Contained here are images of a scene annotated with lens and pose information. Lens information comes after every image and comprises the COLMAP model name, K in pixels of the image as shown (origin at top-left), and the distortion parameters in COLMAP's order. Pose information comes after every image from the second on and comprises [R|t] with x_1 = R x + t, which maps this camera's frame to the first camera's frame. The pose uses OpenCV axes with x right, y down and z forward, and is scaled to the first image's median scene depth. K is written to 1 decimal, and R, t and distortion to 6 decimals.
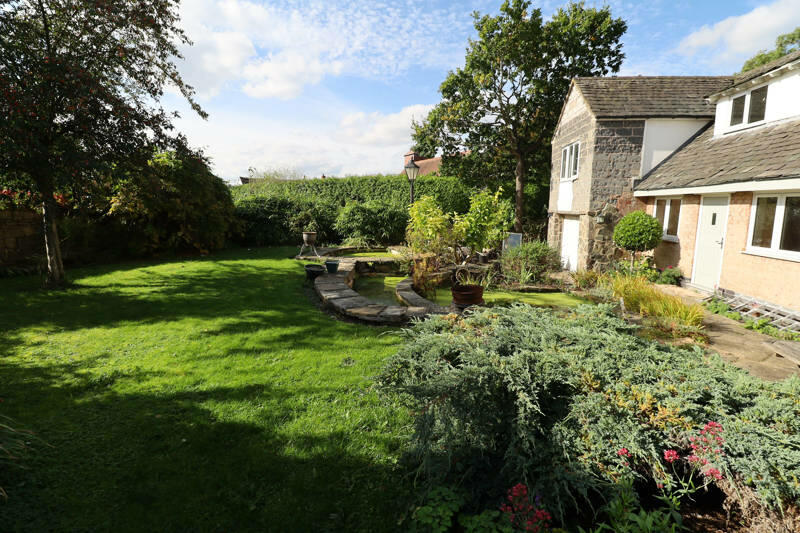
lens RADIAL K [[387.1, 0, 398.1], [0, 387.1, 264.6], [0, 0, 1]] dist [0.021508, -0.001405]
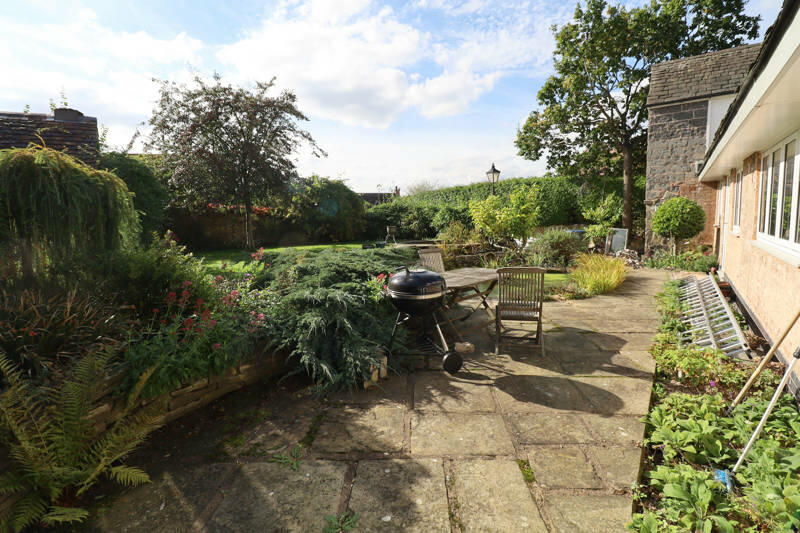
lens RADIAL K [[387.1, 0, 405.0], [0, 387.1, 266.6], [0, 0, 1]] dist [0.021508, -0.001405]
pose [[0.851681, 0.032166, -0.523073, 0.495731], [-0.042329, 0.999076, -0.007484, 0.063410], [0.522348, 0.028515, 0.852255, -0.157833]]
